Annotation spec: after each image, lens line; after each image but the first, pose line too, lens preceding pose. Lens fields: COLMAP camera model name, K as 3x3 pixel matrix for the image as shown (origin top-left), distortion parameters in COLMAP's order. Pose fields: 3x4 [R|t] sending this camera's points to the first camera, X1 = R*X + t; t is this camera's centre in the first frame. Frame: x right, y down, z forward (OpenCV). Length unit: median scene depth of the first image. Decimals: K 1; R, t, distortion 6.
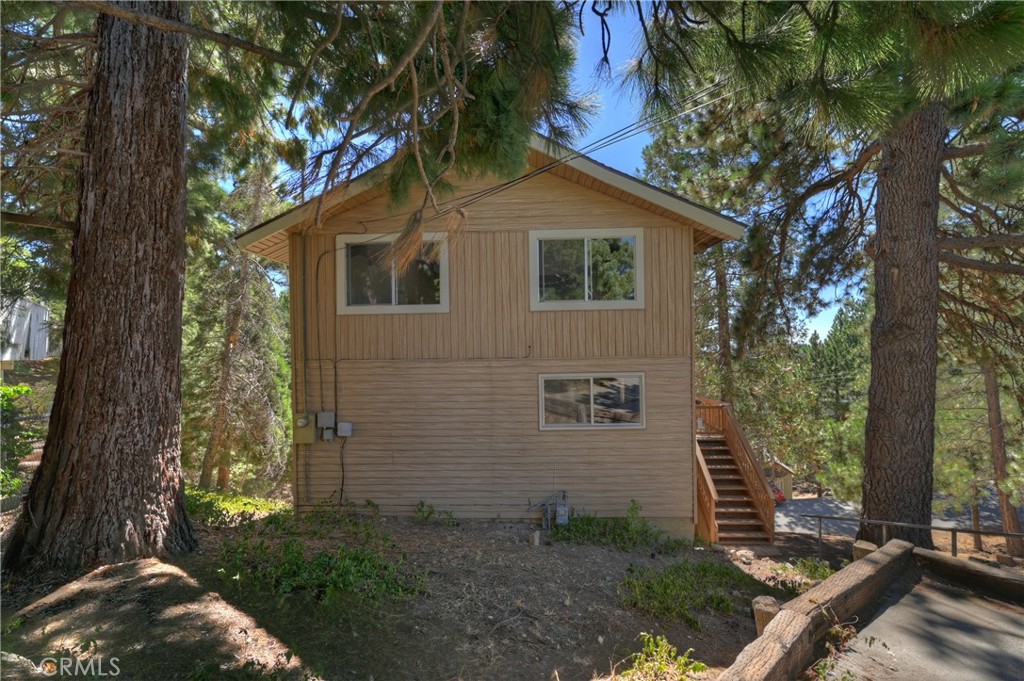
lens RADIAL K [[440.8, 0, 512.0], [0, 440.8, 340.5], [0, 0, 1]] dist [0.000782, 0.000115]
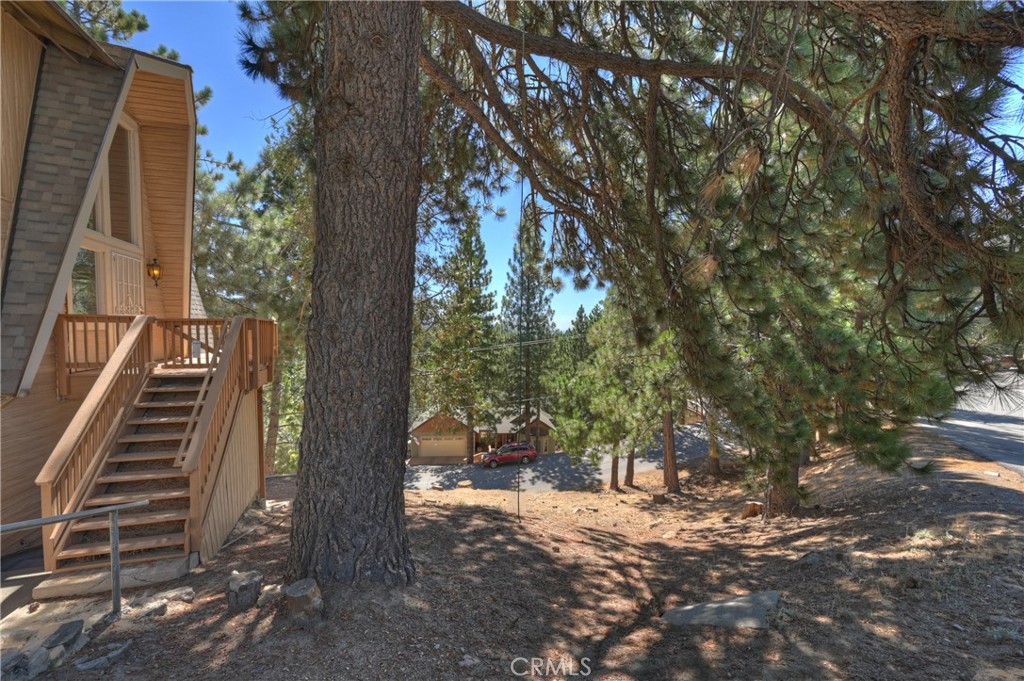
lens RADIAL K [[404.3, 0, 505.2], [0, 404.3, 342.2], [0, 0, 1]] dist [0.000213, 0.000020]
pose [[0.941178, 0.007592, 0.337826, 0.942912], [-0.022174, 0.998980, 0.039325, 0.219257], [-0.337183, -0.044503, 0.940387, 0.523468]]
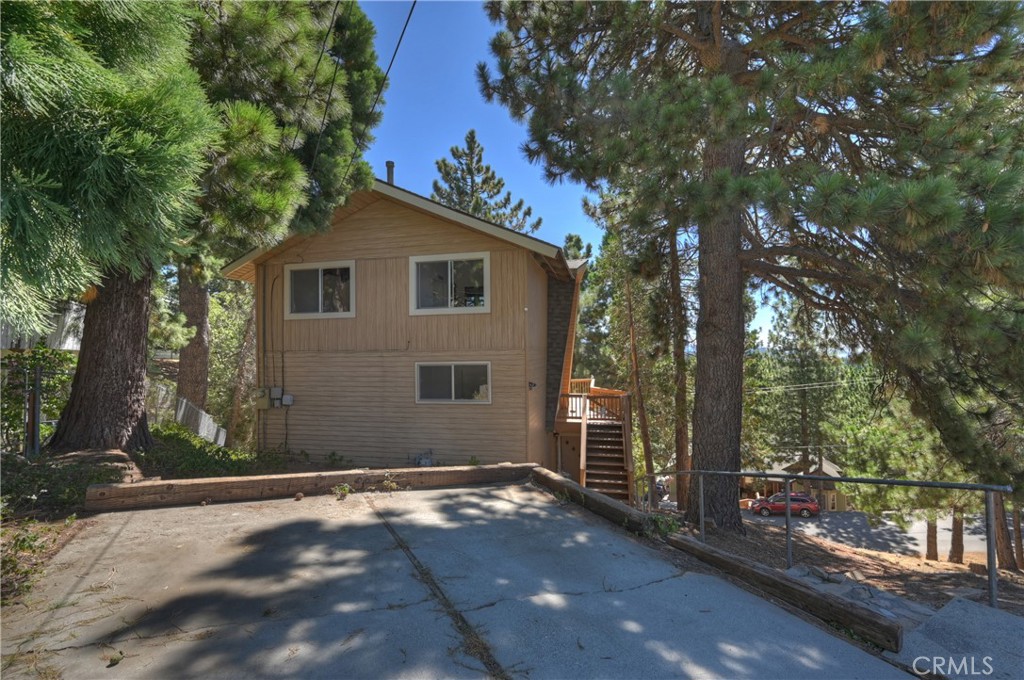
lens RADIAL K [[440.8, 0, 512.0], [0, 440.8, 340.0], [0, 0, 1]] dist [0.000782, 0.000115]
pose [[0.983810, -0.002576, -0.179196, 0.592218], [-0.000218, 0.999879, -0.015567, 0.029331], [0.179214, 0.015354, 0.983690, -0.278540]]
